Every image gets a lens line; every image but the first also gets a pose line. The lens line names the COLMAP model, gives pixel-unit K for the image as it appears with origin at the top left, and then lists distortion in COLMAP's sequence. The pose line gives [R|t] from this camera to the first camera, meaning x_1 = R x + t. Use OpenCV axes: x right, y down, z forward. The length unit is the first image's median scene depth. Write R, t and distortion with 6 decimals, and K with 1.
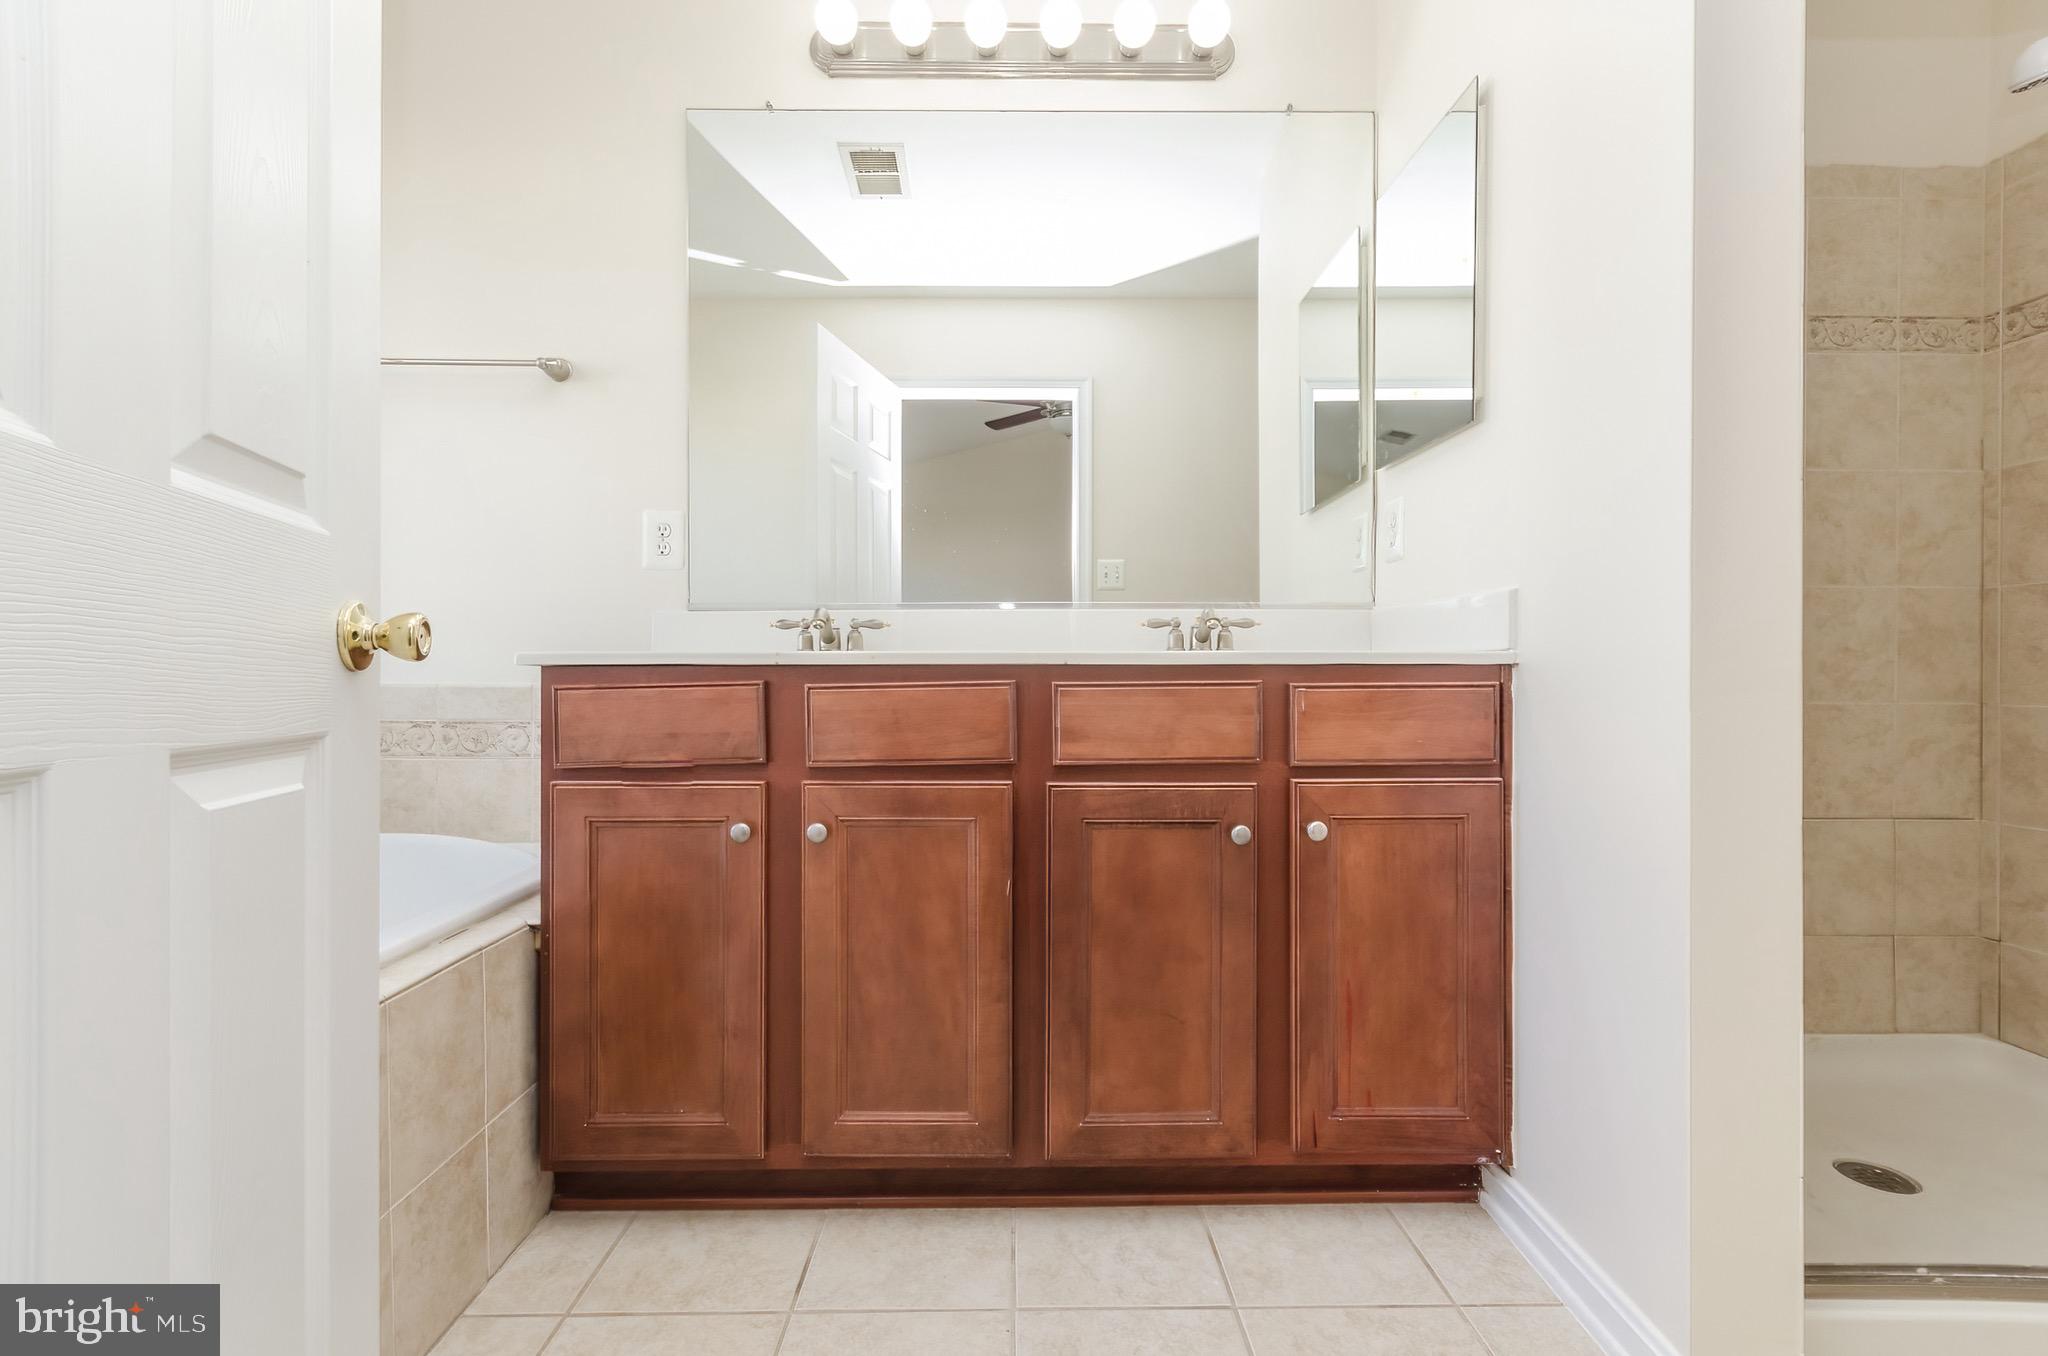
lens RADIAL K [[904.6, 0, 1022.4], [0, 904.6, 673.4], [0, 0, 1]] dist [0.007218, -0.000842]
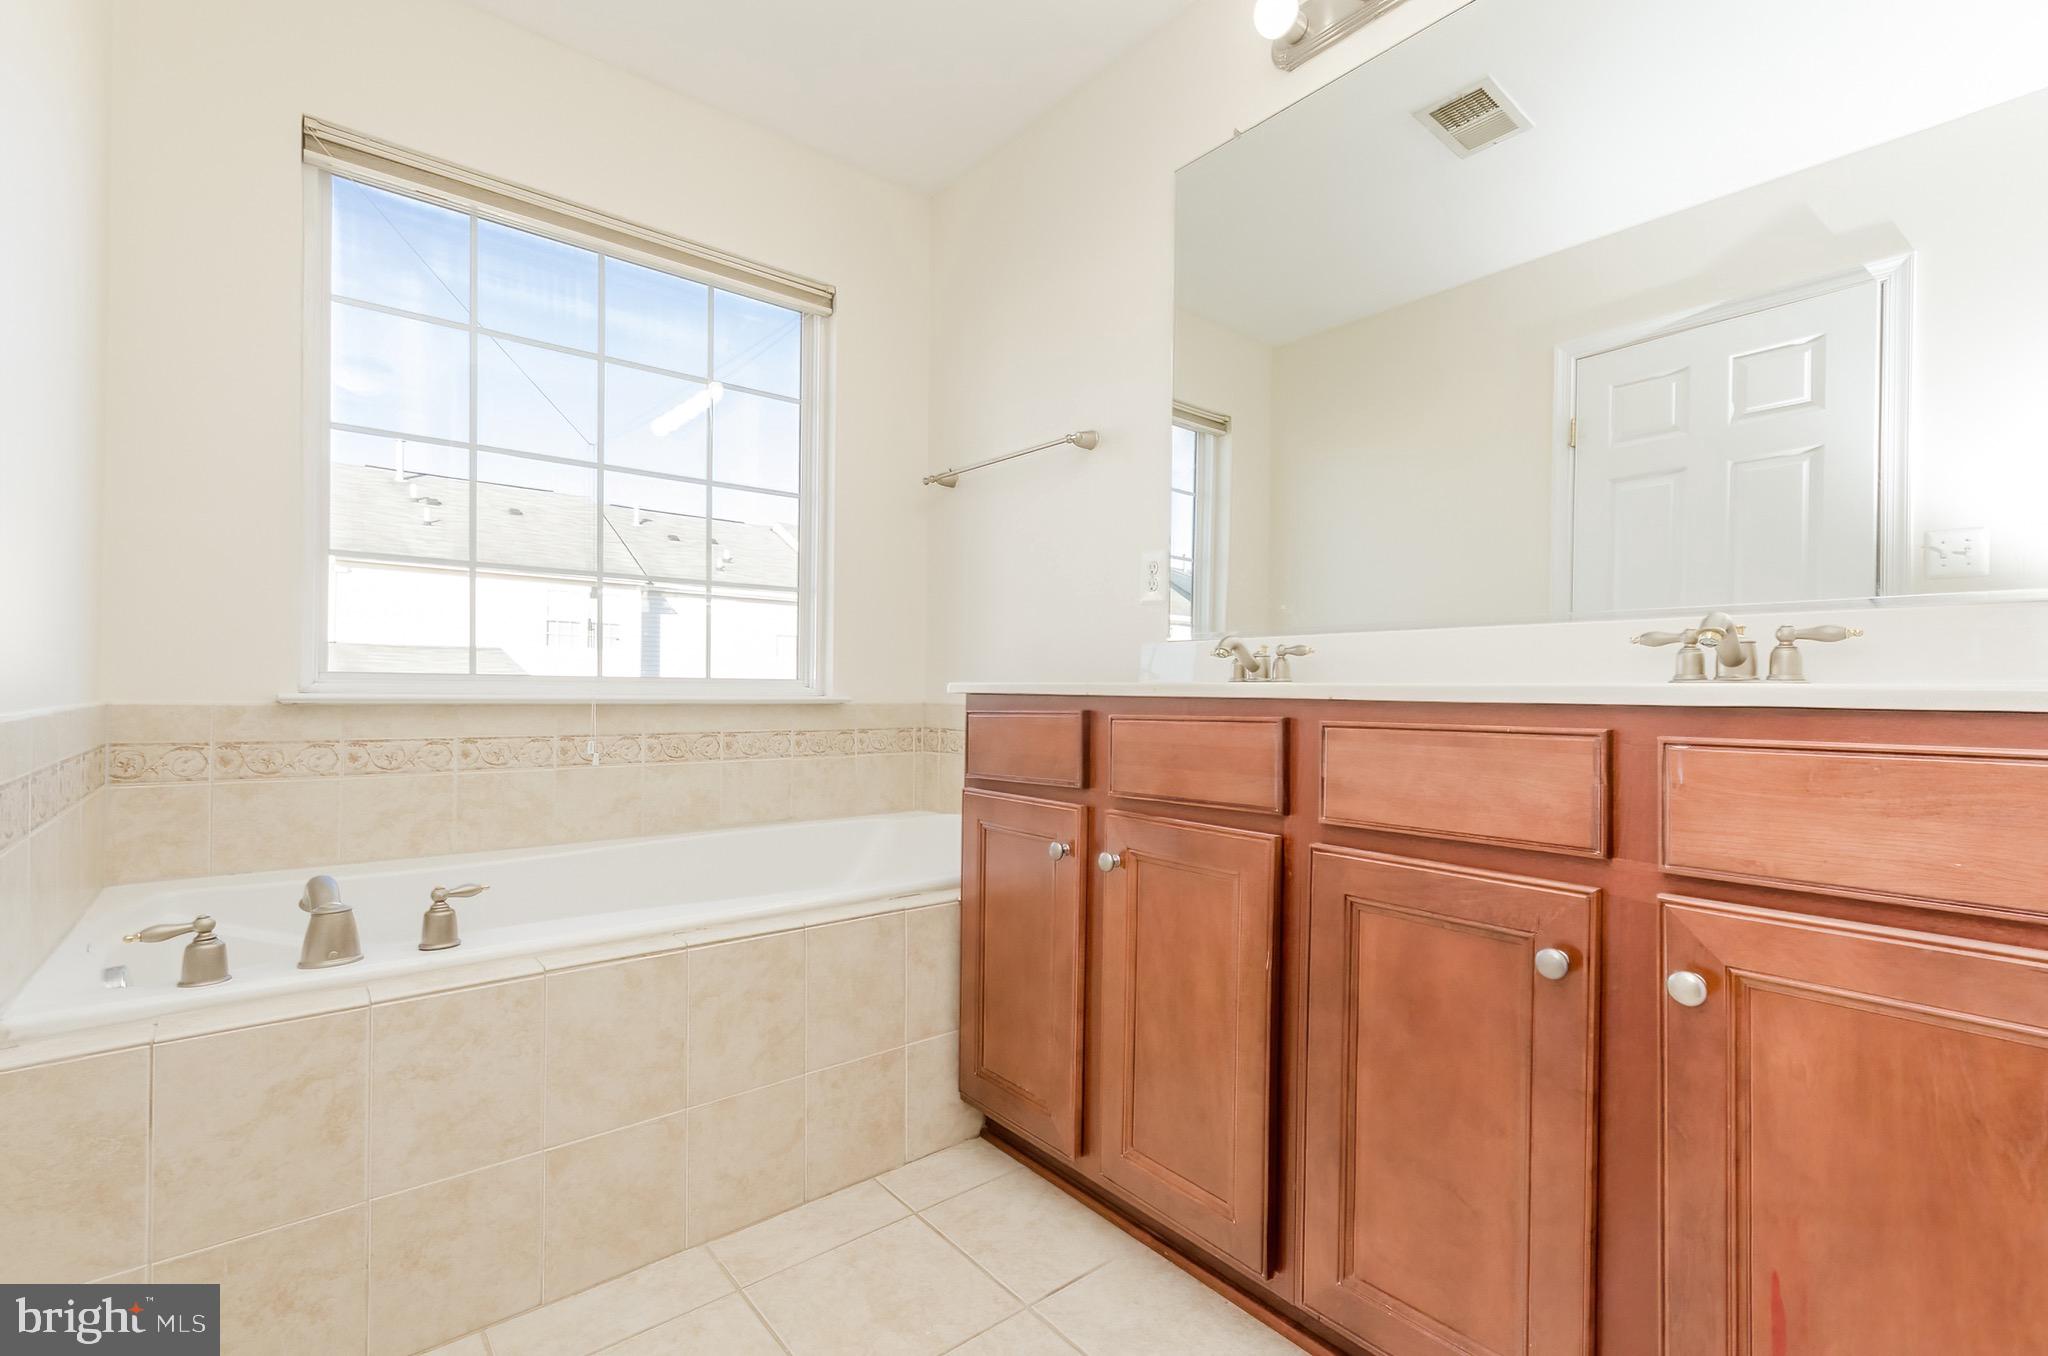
lens RADIAL K [[904.6, 0, 1037.7], [0, 904.6, 686.1], [0, 0, 1]] dist [0.007218, -0.000842]
pose [[0.638746, 0.005493, -0.769398, 0.498258], [-0.012701, 0.999914, -0.003405, -0.015871], [0.769313, 0.011947, 0.638761, 0.286697]]
